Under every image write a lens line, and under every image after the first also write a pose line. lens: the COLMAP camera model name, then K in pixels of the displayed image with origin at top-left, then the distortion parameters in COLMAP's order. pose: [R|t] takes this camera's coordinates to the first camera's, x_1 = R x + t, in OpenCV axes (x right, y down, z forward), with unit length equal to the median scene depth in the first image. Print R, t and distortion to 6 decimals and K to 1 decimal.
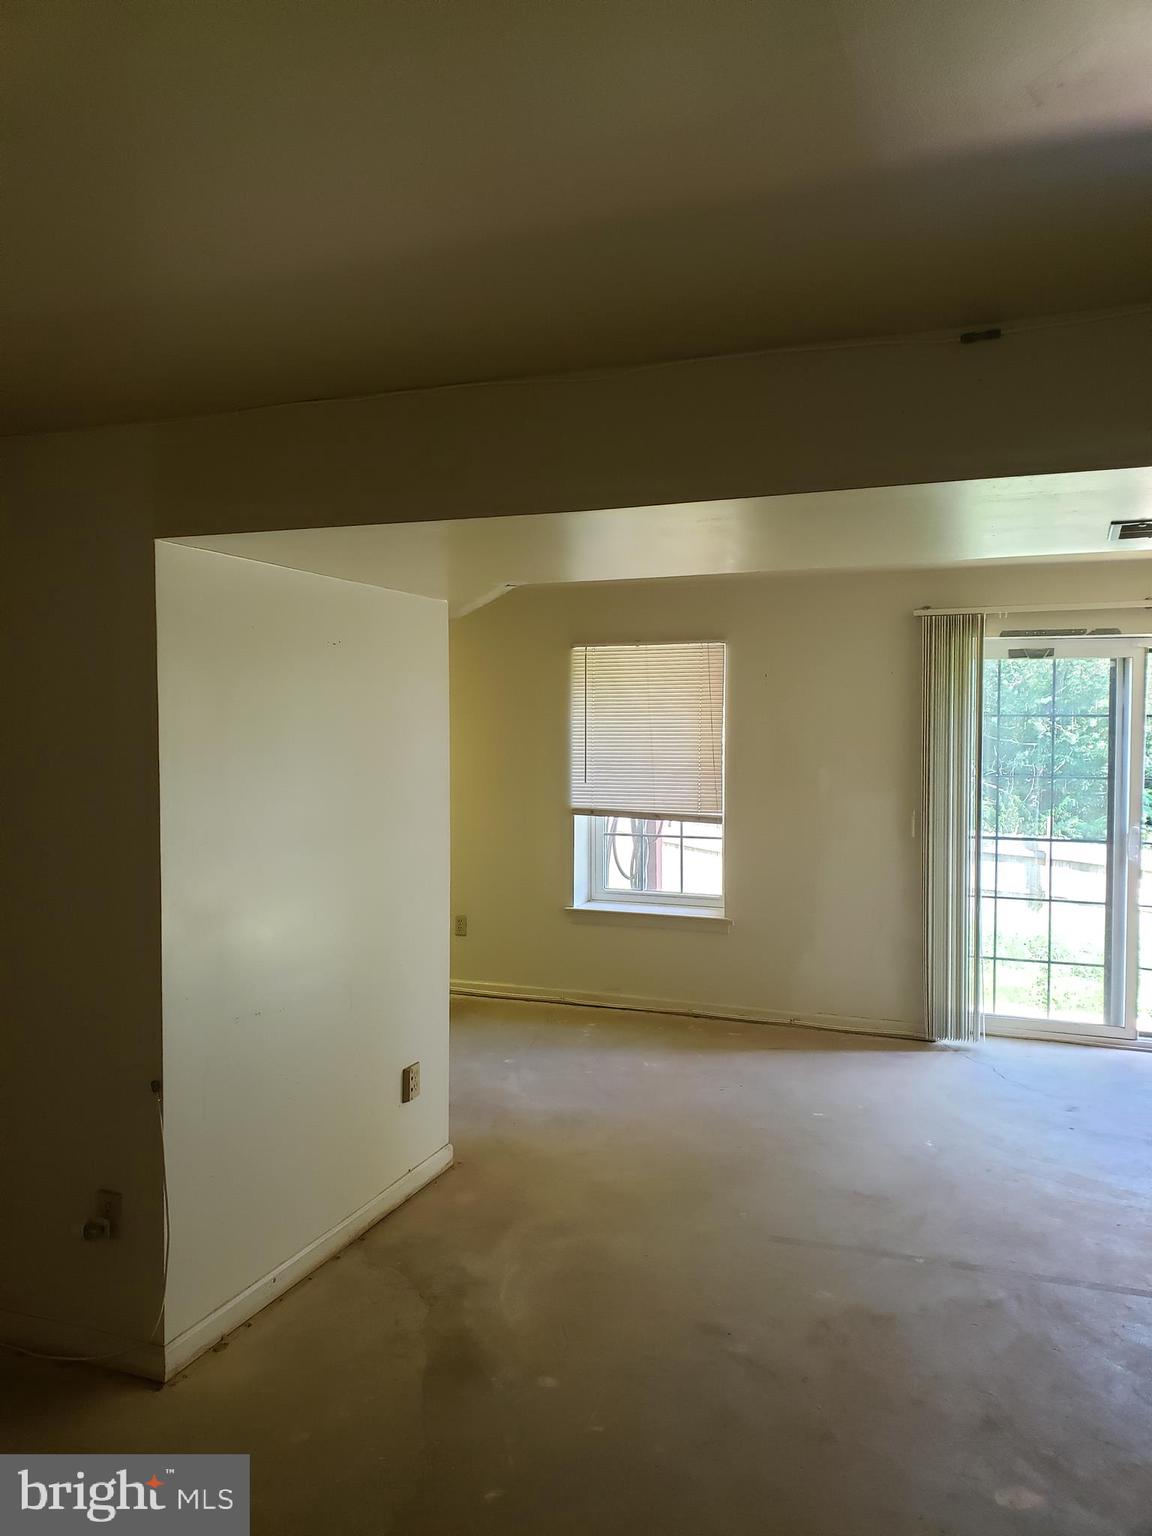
lens RADIAL K [[1174.5, 0, 585.1], [0, 1174.5, 753.7], [0, 0, 1]] dist [0.005021, 0.003559]
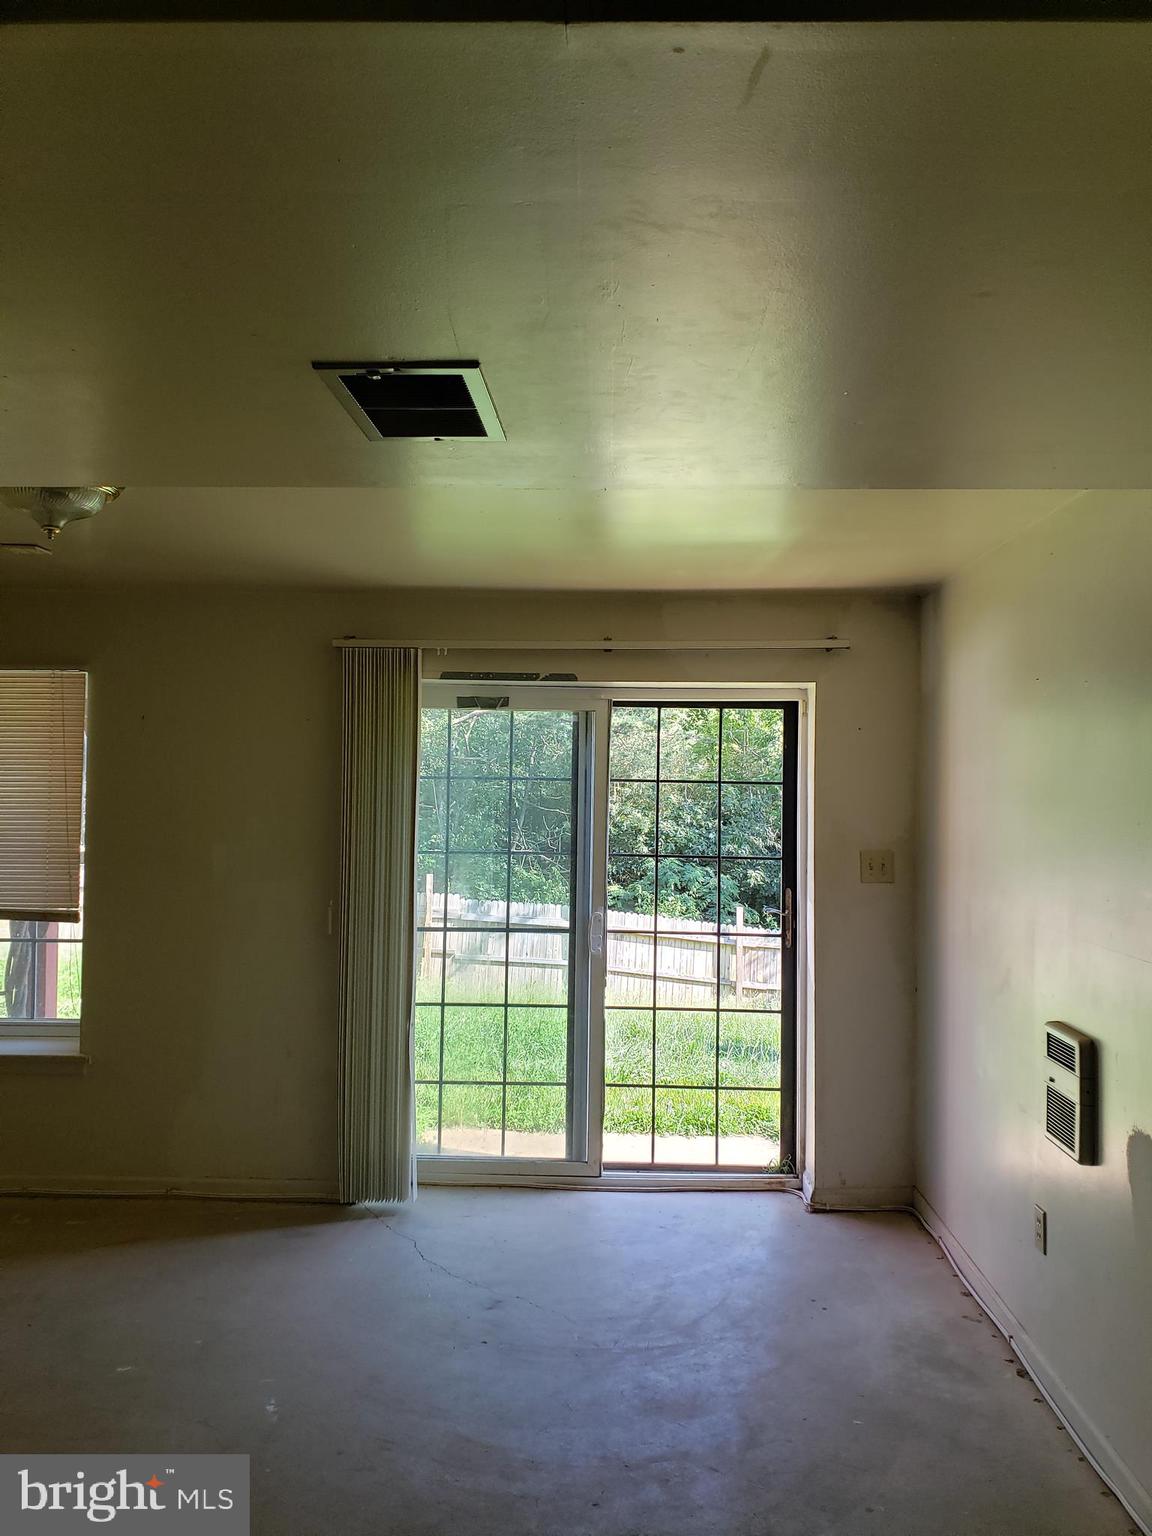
lens RADIAL K [[1169.4, 0, 602.5], [0, 1169.4, 770.4], [0, 0, 1]] dist [-0.000663, -0.000701]
pose [[0.933836, 0.020177, 0.357131, 0.175911], [-0.004574, 0.999000, -0.044480, -0.003408], [-0.357672, 0.039904, 0.932994, 0.230402]]
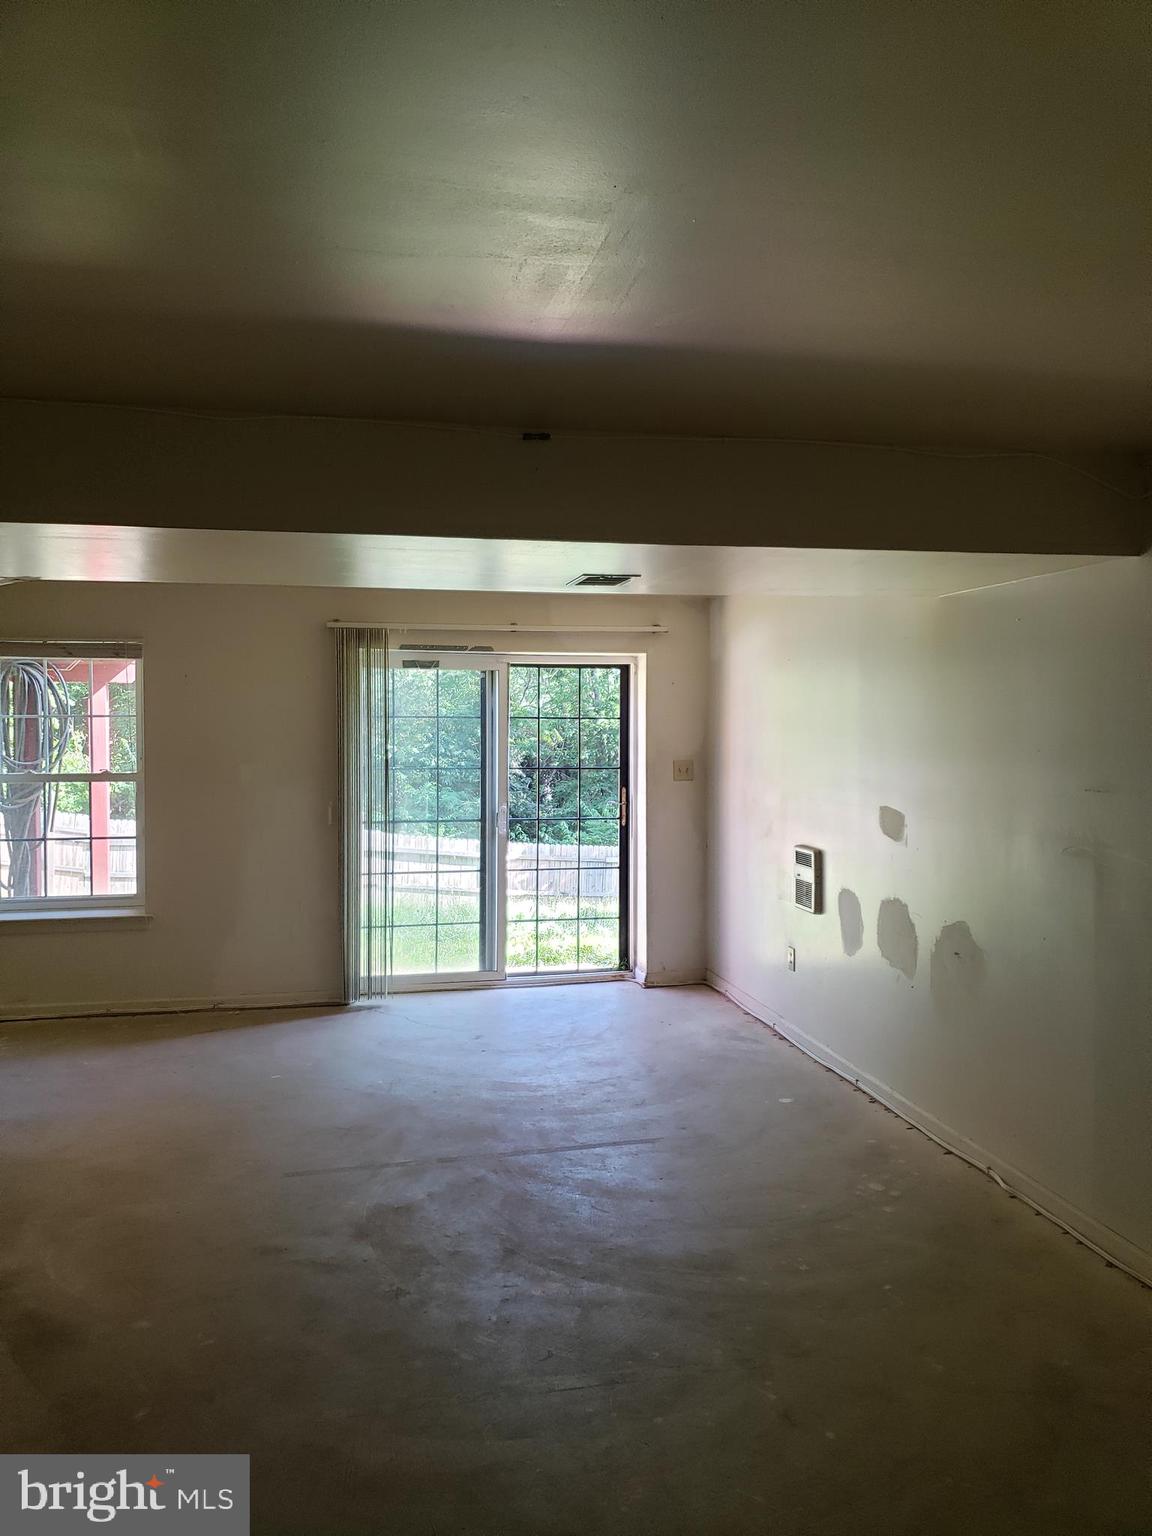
lens RADIAL K [[1174.5, 0, 585.1], [0, 1174.5, 753.7], [0, 0, 1]] dist [0.005021, 0.003559]
pose [[0.823394, -0.010758, 0.567369, -0.158183], [0.012980, 0.999916, 0.000124, 0.006392], [-0.567322, 0.007262, 0.823464, -0.063990]]
